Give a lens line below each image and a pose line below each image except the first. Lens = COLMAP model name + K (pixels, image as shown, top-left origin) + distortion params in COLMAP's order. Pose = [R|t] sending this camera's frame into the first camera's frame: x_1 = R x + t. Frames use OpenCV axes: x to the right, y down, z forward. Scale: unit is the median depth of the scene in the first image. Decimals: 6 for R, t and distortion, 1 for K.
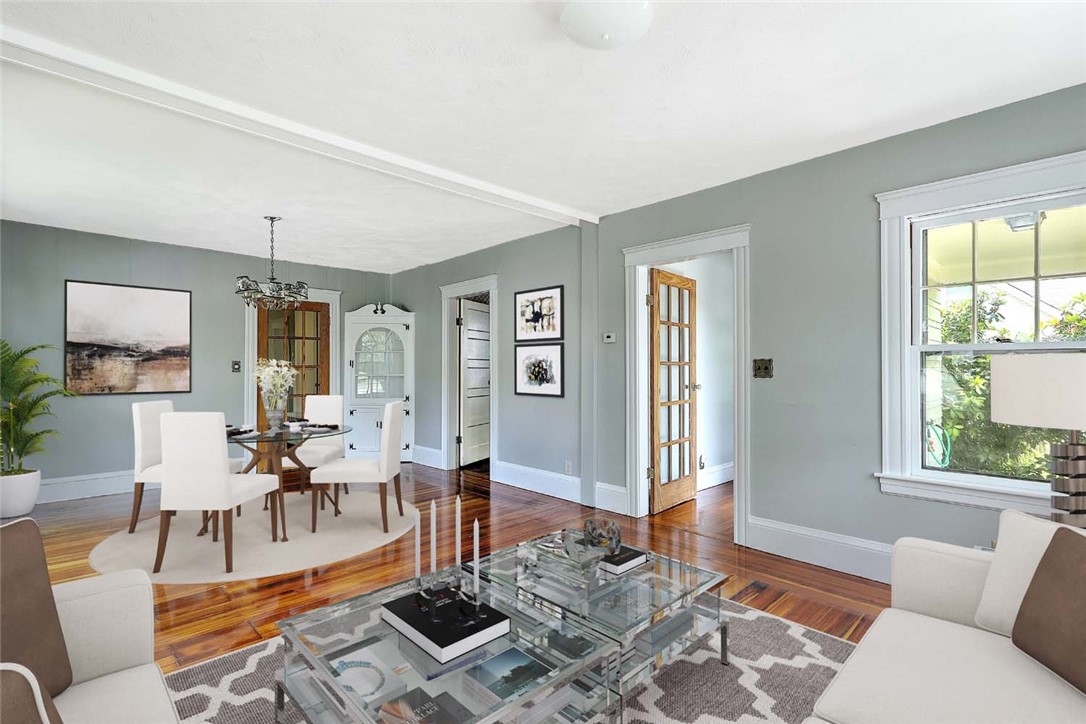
lens RADIAL K [[505.5, 0, 540.2], [0, 505.5, 360.4], [0, 0, 1]] dist [0.029210, 0.000162]
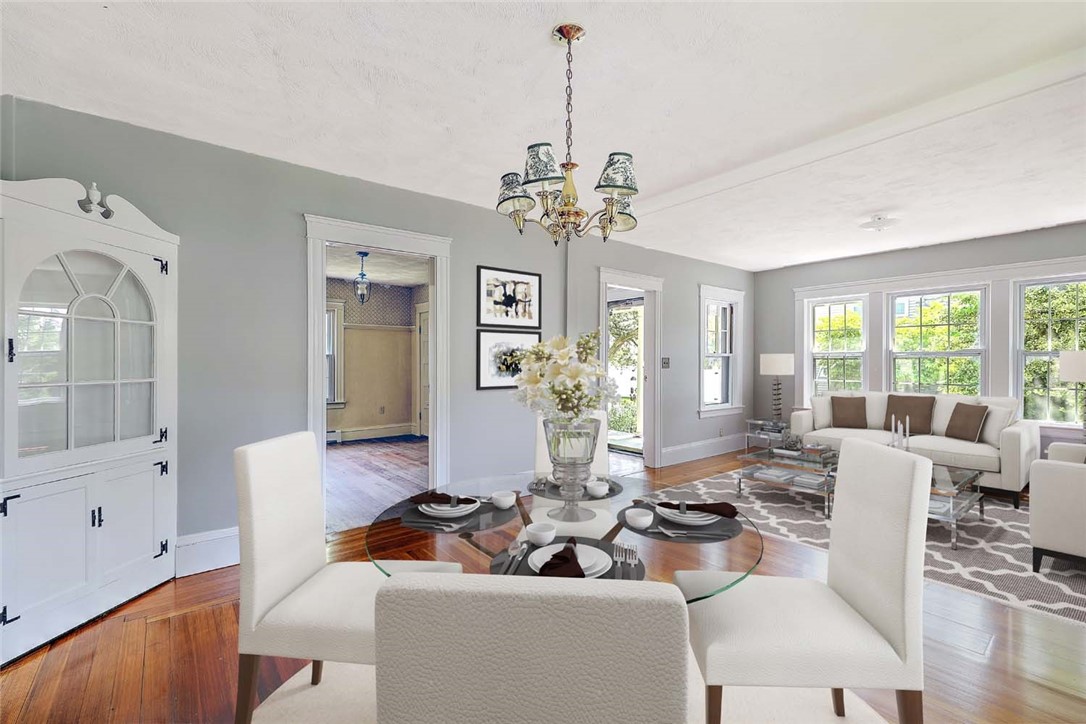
lens RADIAL K [[466.0, 0, 547.3], [0, 466.0, 365.3], [0, 0, 1]] dist [-0.019525, -0.000177]
pose [[0.070968, -0.014151, 0.997378, -0.821319], [0.005256, 0.999891, 0.013812, 0.017910], [-0.997465, 0.004262, 0.071035, 0.861652]]
